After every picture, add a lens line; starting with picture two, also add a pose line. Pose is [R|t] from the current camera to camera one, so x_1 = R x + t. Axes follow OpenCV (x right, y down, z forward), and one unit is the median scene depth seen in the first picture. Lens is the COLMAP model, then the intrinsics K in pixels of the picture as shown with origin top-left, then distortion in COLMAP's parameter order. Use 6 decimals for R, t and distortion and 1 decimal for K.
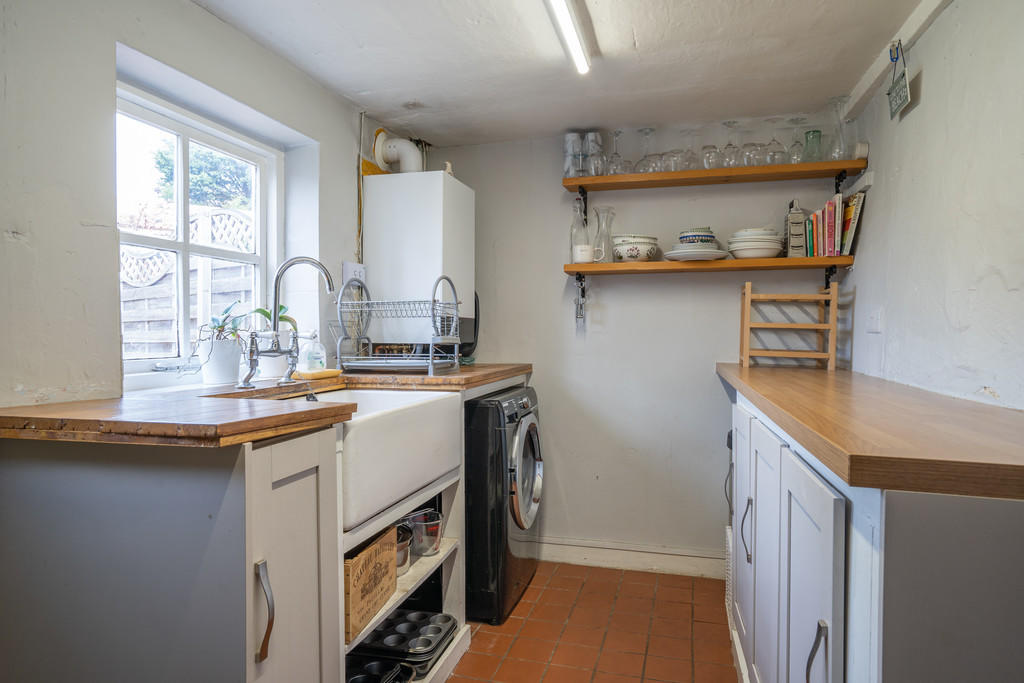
lens RADIAL K [[642.9, 0, 512.0], [0, 642.9, 341.5], [0, 0, 1]] dist [-0.000126, -0.000053]
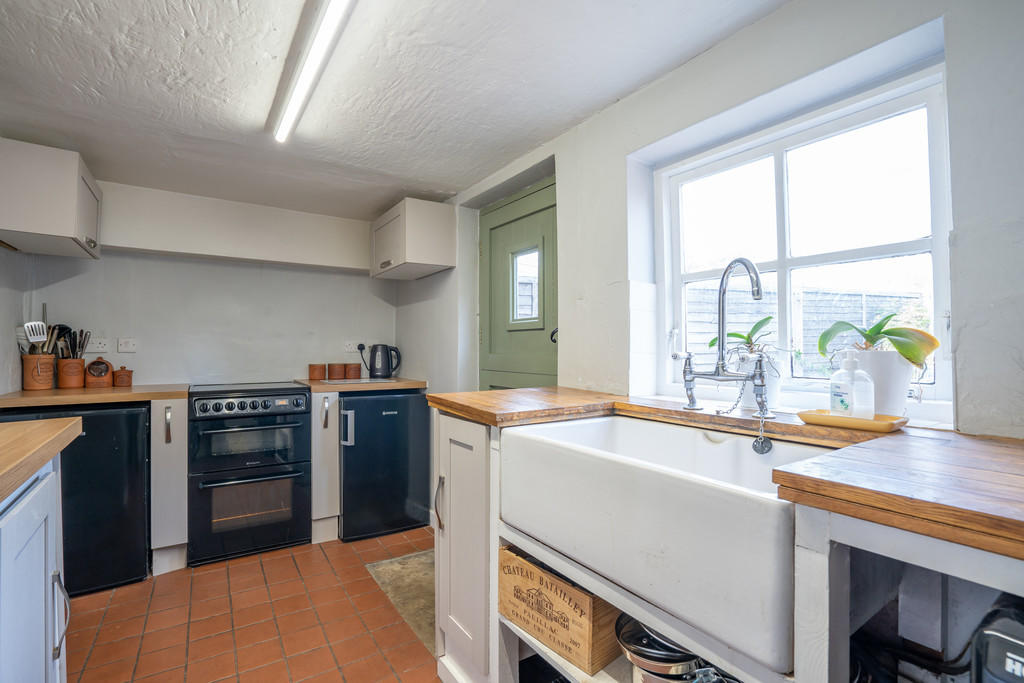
lens RADIAL K [[475.2, 0, 512.0], [0, 475.2, 341.5], [0, 0, 1]] dist [-0.034310, 0.000081]
pose [[-0.648487, -0.005703, -0.761204, 0.316244], [-0.010317, 0.999946, 0.001298, -0.028884], [0.761156, 0.008695, -0.648511, 1.250334]]
